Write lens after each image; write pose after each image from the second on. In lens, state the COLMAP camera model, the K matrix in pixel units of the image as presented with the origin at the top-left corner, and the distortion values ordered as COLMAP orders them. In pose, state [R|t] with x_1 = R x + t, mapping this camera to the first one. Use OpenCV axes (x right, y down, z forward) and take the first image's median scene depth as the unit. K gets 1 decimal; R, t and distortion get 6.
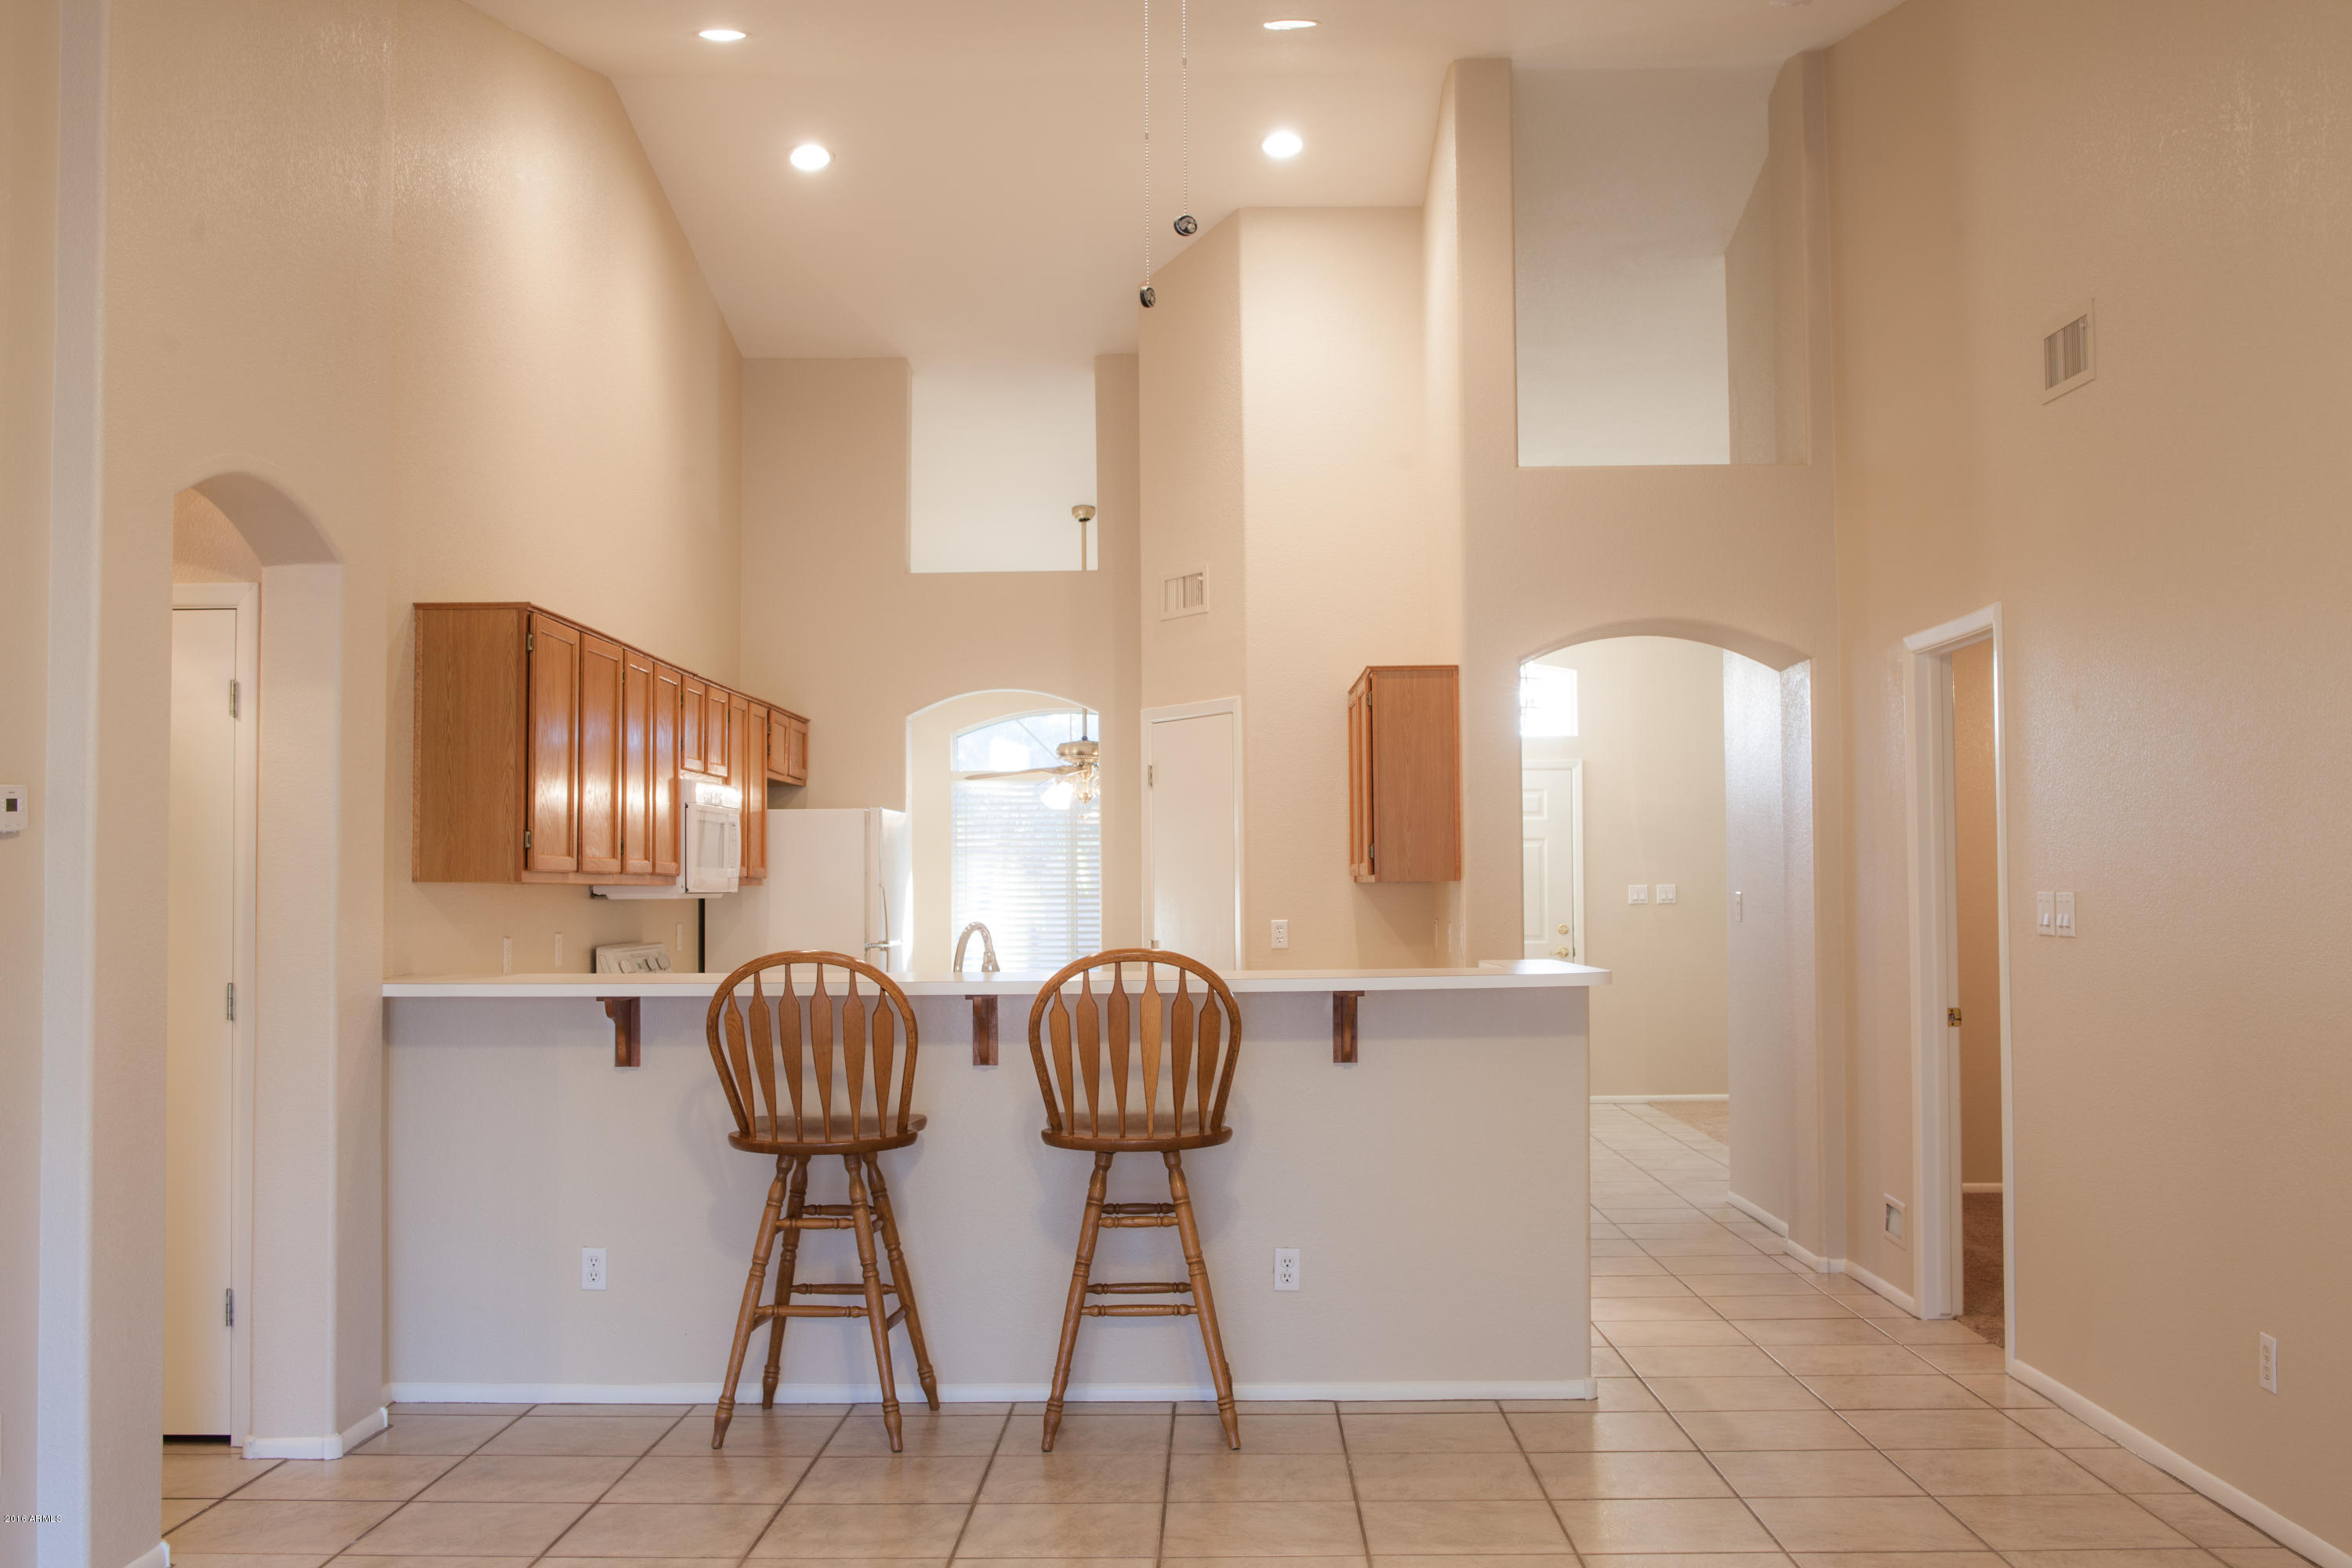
lens RADIAL K [[2302.9, 0, 1176.0], [0, 2302.9, 784.0], [0, 0, 1]] dist [0.008764, 0.021160]
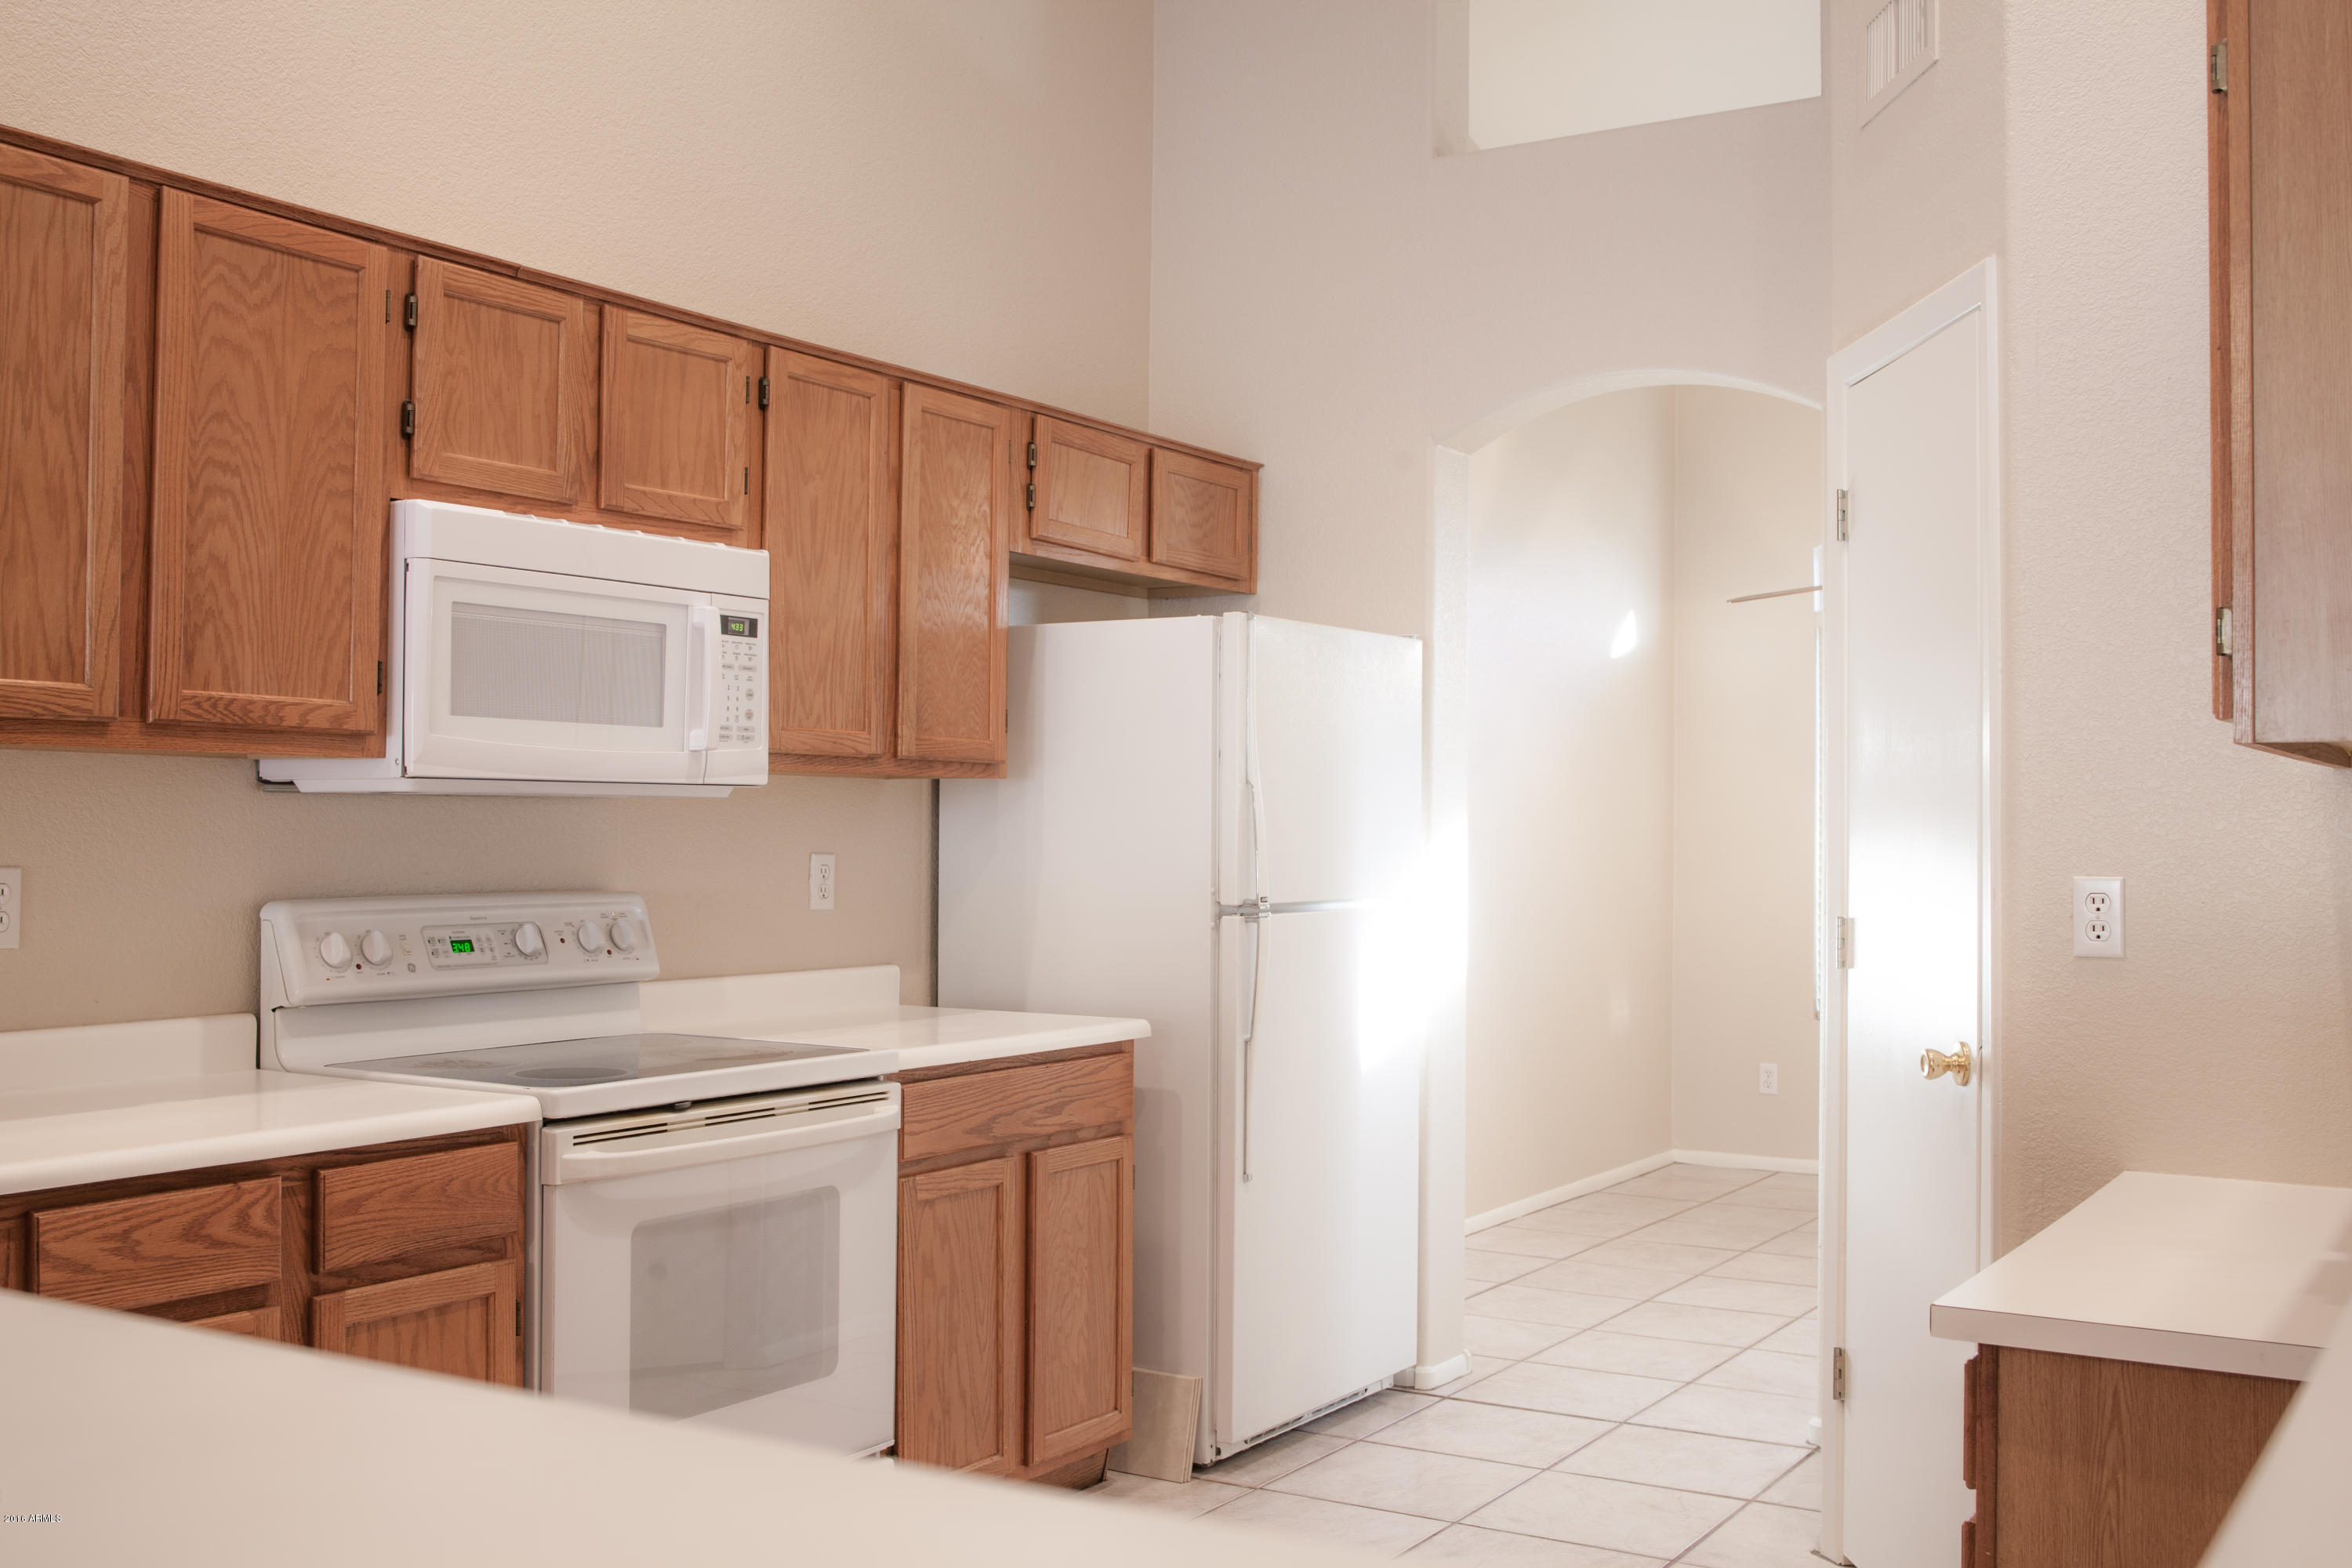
lens RADIAL K [[2302.9, 0, 1176.0], [0, 2302.9, 784.0], [0, 0, 1]] dist [0.008764, 0.021160]
pose [[0.860425, 0.001329, -0.509576, 0.101751], [0.011499, 0.999691, 0.022025, 0.038128], [0.509448, -0.024811, 0.860144, 0.666004]]
